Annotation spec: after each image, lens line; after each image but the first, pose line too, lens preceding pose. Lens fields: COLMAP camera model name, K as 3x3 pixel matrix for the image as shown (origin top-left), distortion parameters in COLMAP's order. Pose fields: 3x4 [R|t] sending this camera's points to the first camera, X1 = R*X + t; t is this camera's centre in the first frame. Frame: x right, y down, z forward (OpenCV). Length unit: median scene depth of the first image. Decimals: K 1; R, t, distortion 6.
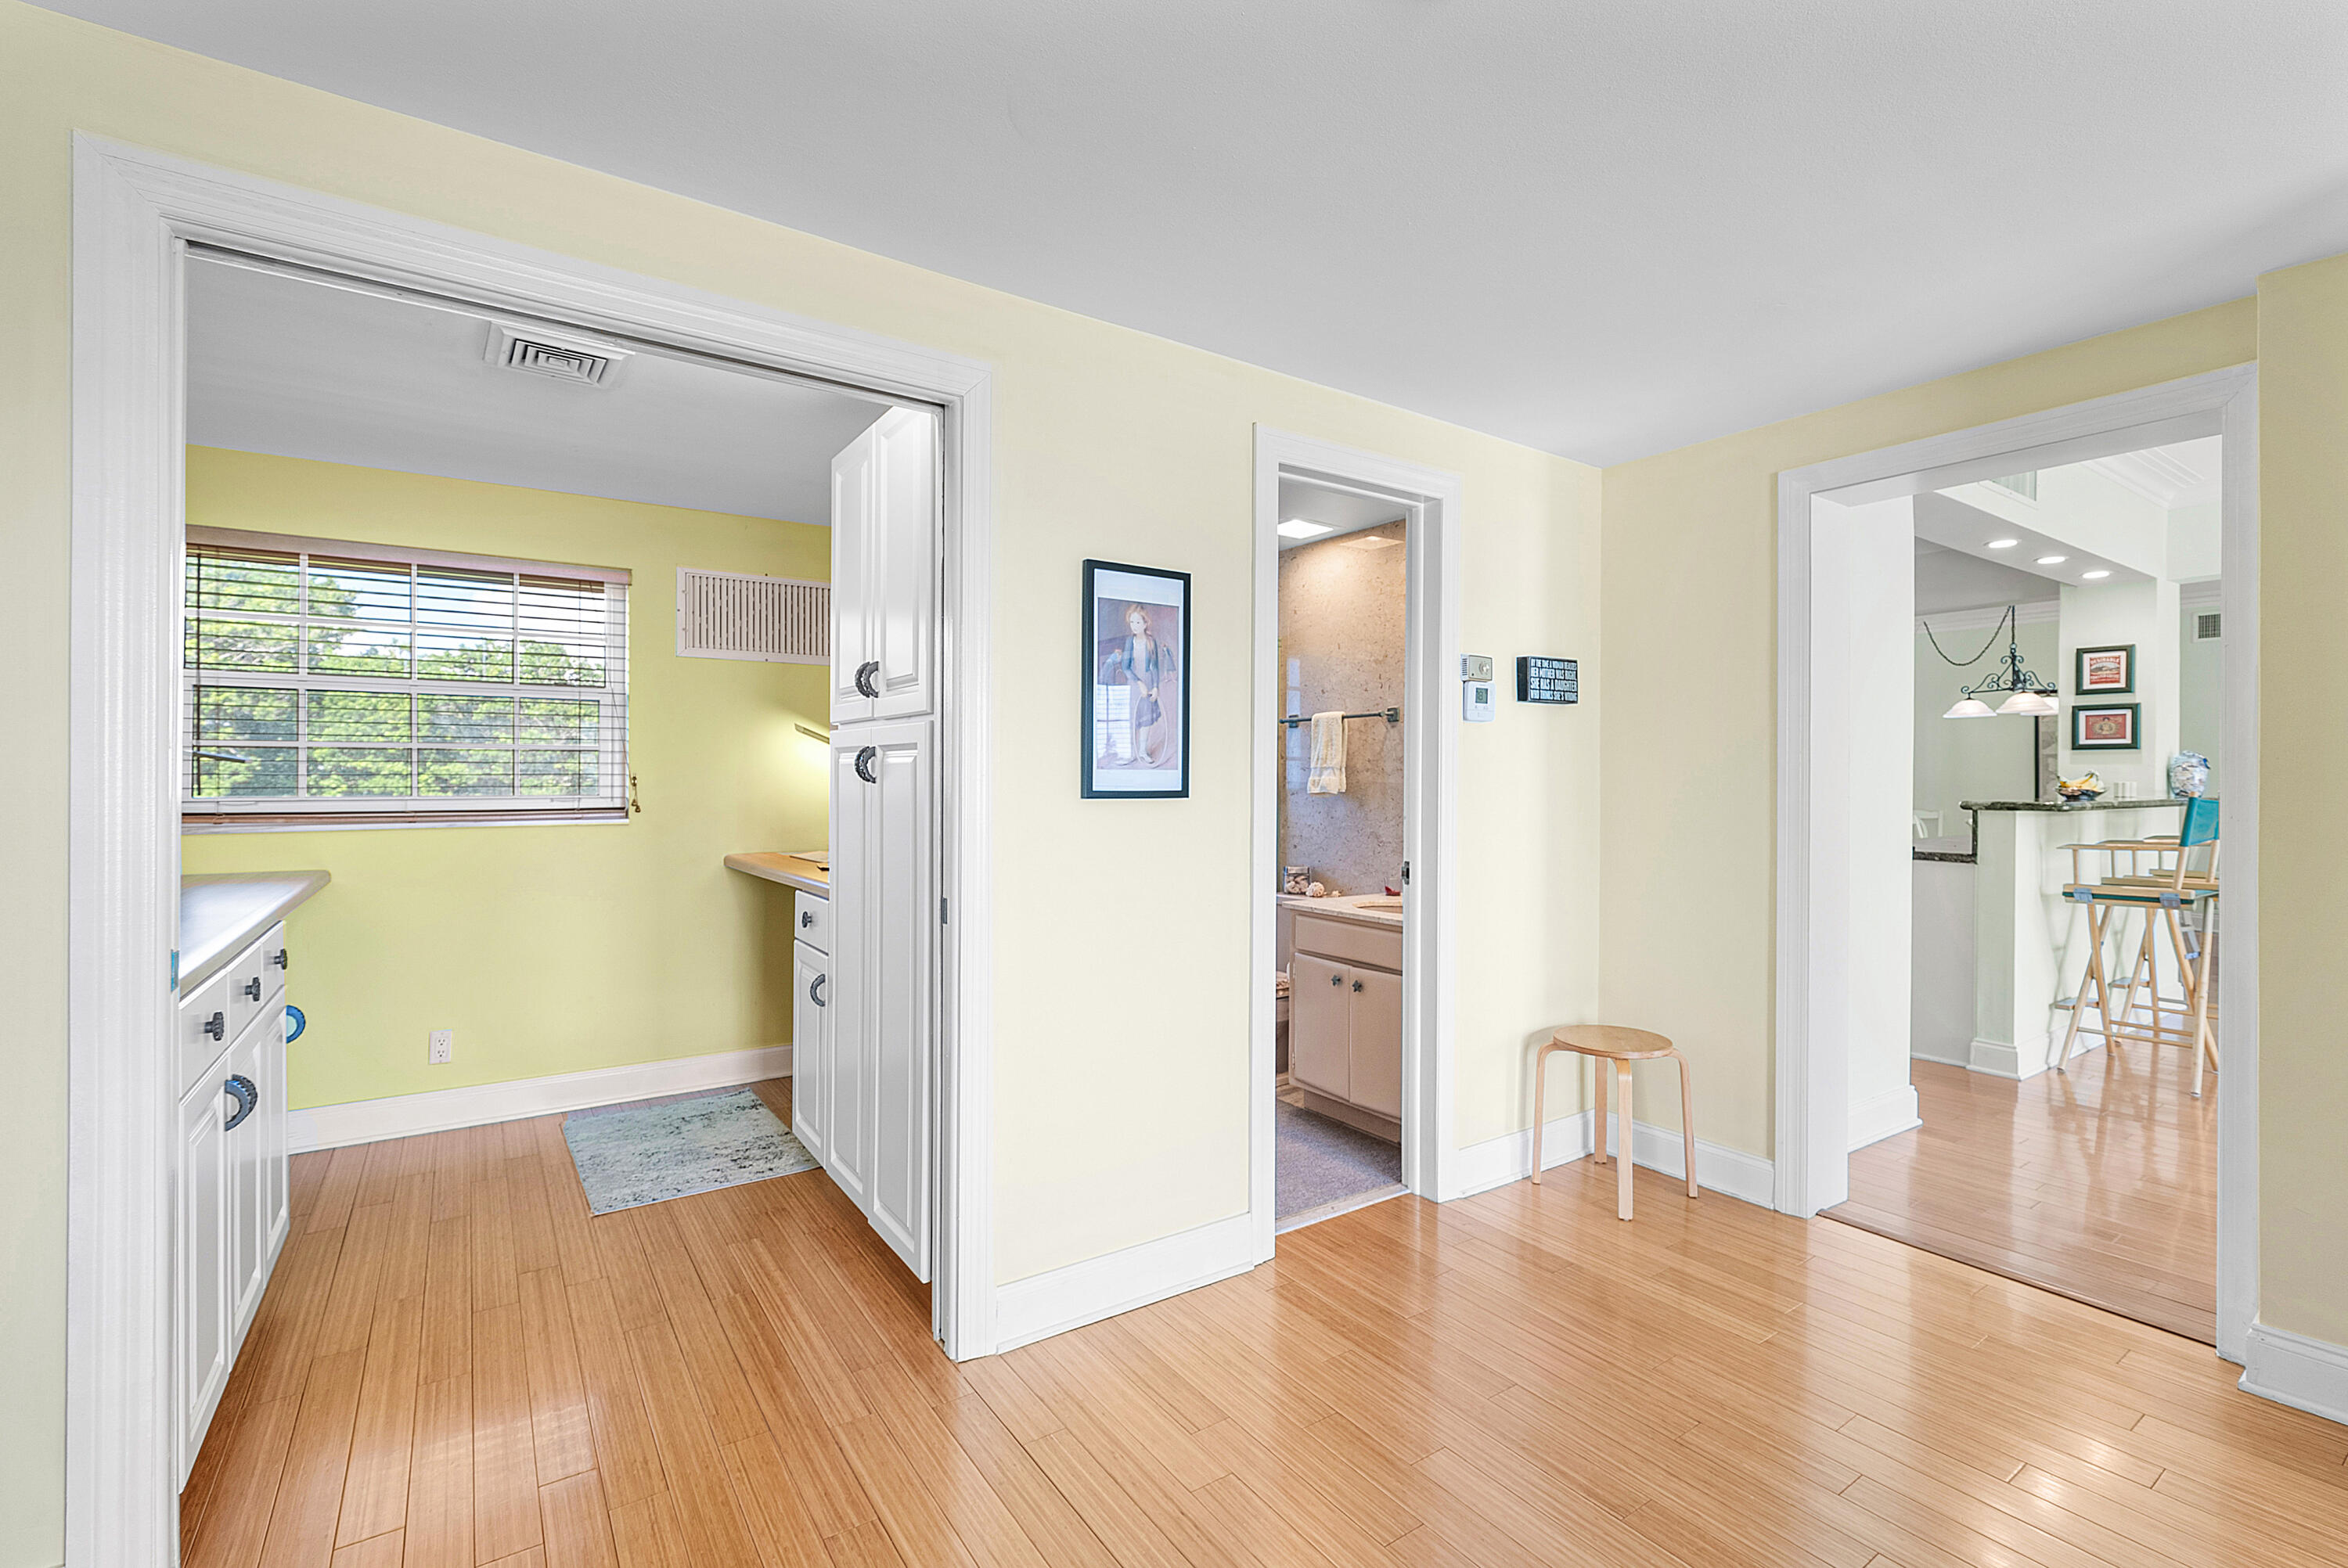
lens RADIAL K [[1034.0, 0, 1167.4], [0, 1034.0, 760.9], [0, 0, 1]] dist [0.000826, 0.000046]
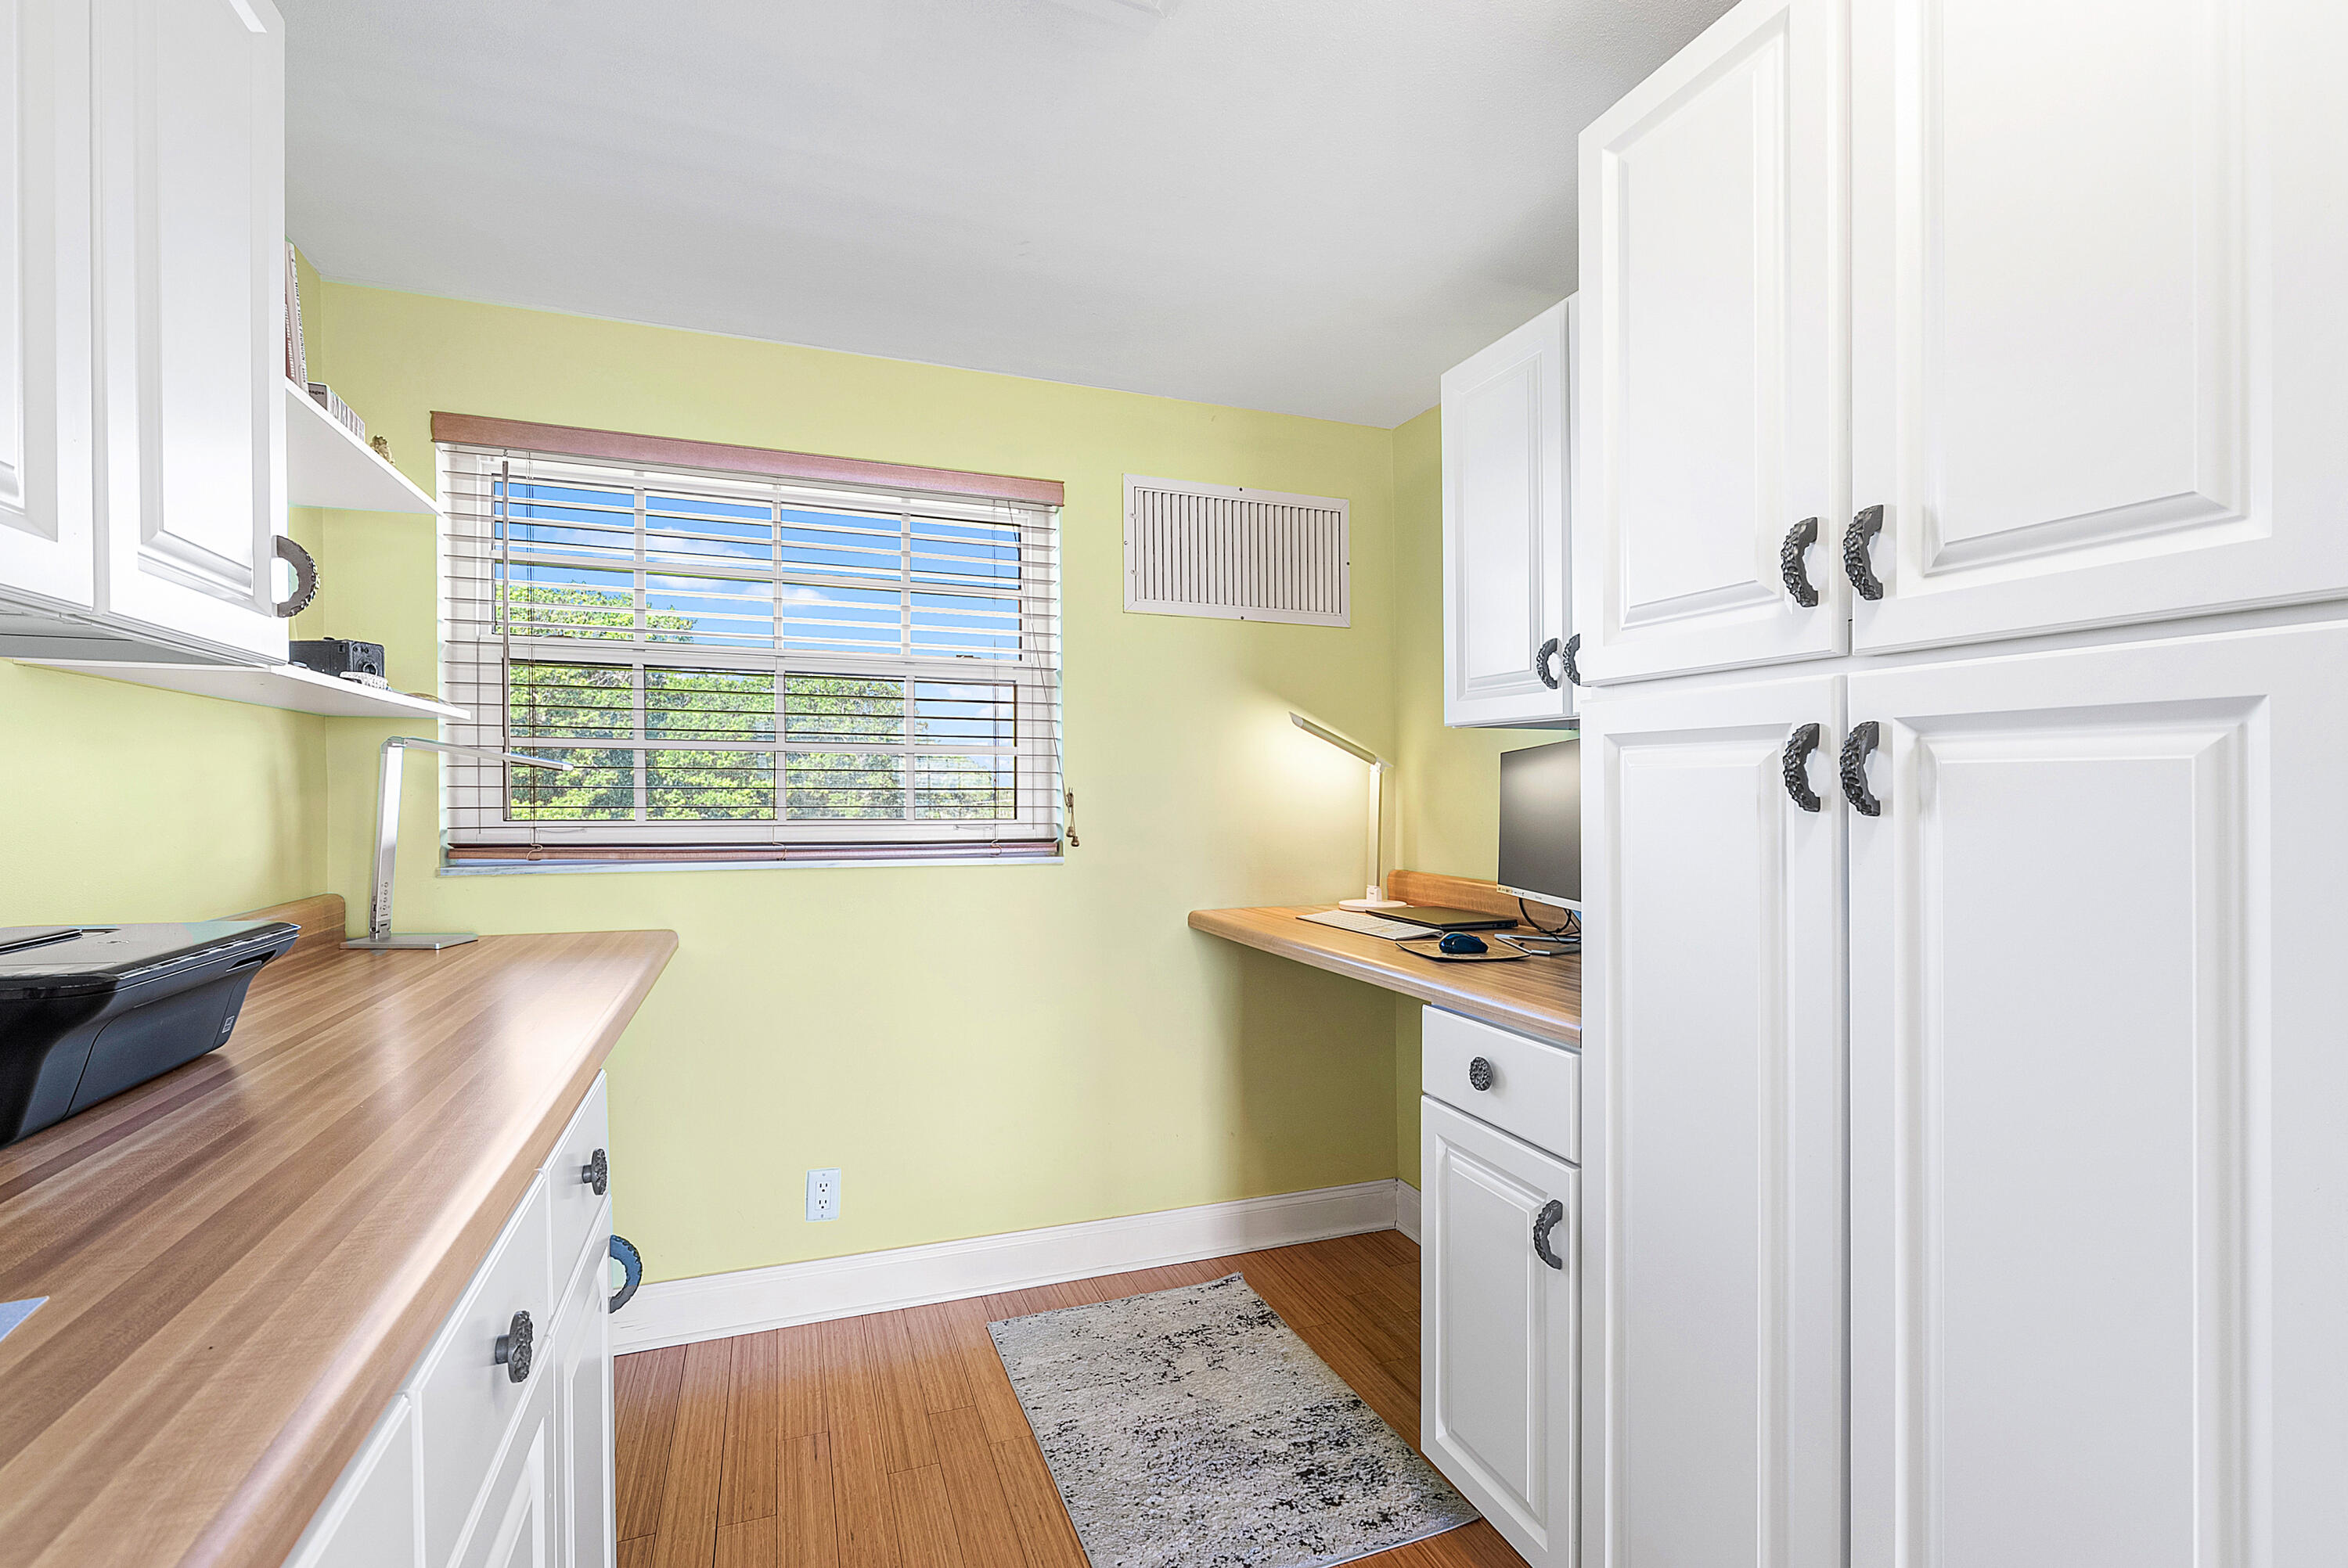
lens RADIAL K [[1027.6, 0, 1171.3], [0, 1027.6, 802.8], [0, 0, 1]] dist [-0.001667, -0.000571]
pose [[0.973845, 0.006758, -0.227111, -0.301840], [-0.001112, 0.999687, 0.024978, 0.005047], [0.227209, -0.024072, 0.973548, 0.371419]]
